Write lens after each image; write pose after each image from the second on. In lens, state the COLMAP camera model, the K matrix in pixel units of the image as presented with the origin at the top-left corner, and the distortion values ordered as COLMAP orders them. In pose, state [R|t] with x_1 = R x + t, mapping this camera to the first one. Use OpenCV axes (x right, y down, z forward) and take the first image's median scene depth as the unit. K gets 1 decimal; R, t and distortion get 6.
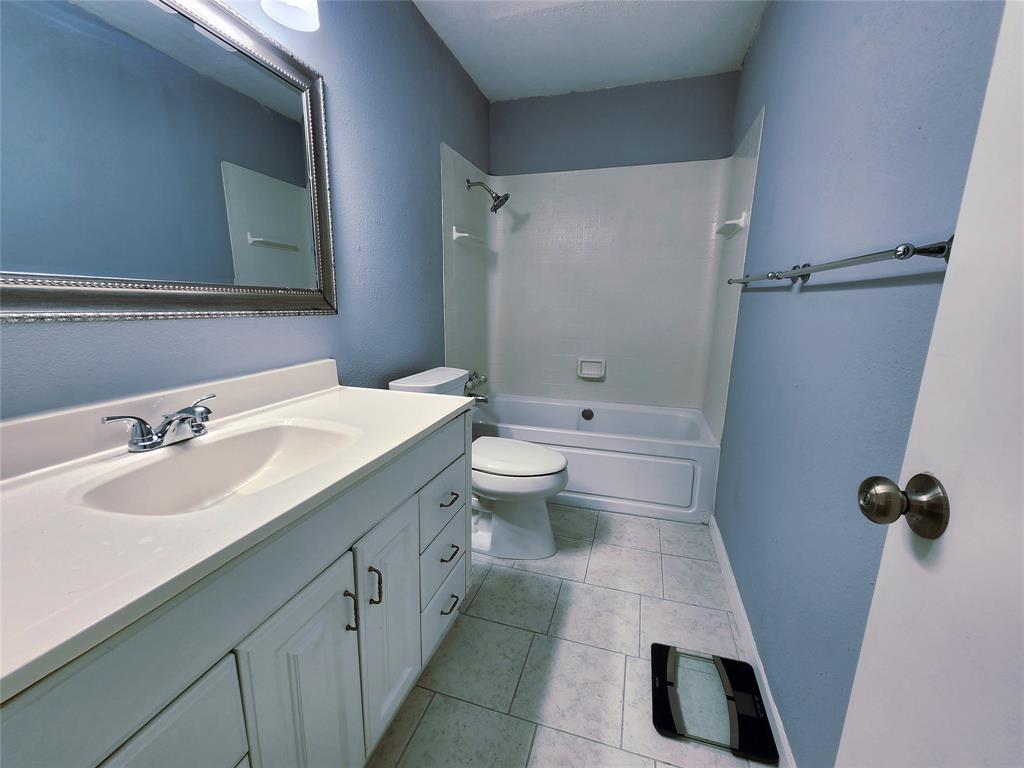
lens RADIAL K [[419.3, 0, 513.5], [0, 419.3, 383.7], [0, 0, 1]] dist [0.000426, -0.000181]
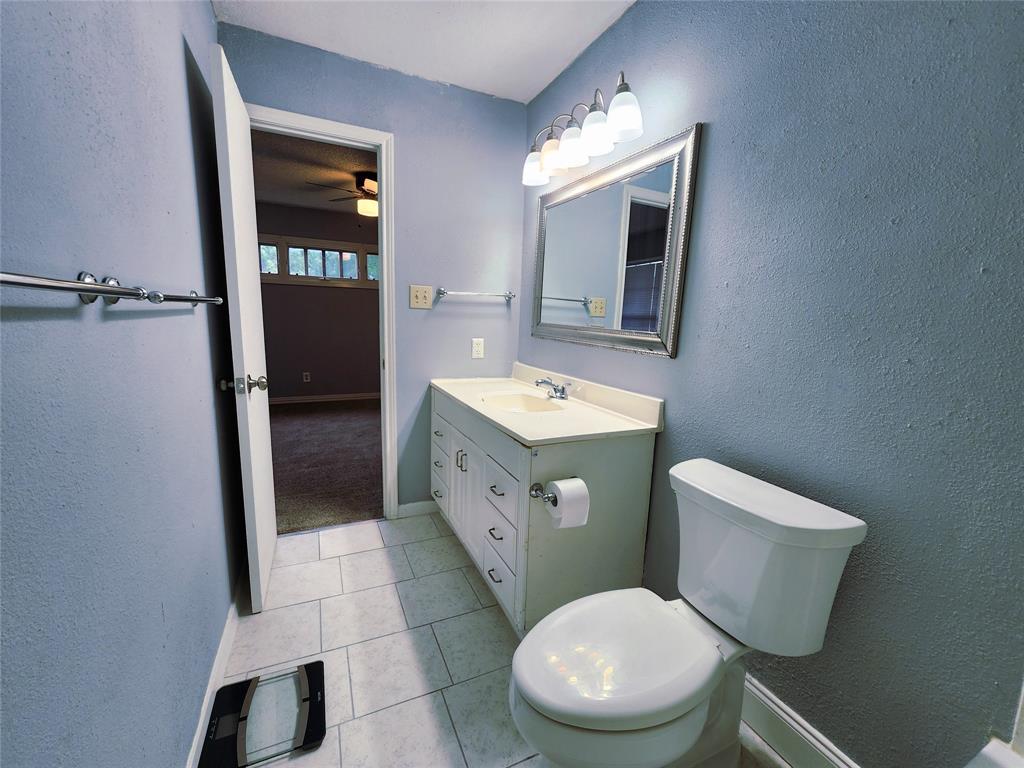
lens RADIAL K [[419.3, 0, 512.7], [0, 419.3, 386.4], [0, 0, 1]] dist [0.000426, -0.000181]
pose [[-0.741315, 0.068076, -0.667696, 0.606312], [-0.179685, 0.938396, 0.295173, -0.384552], [0.646657, 0.338791, -0.683415, 1.698116]]
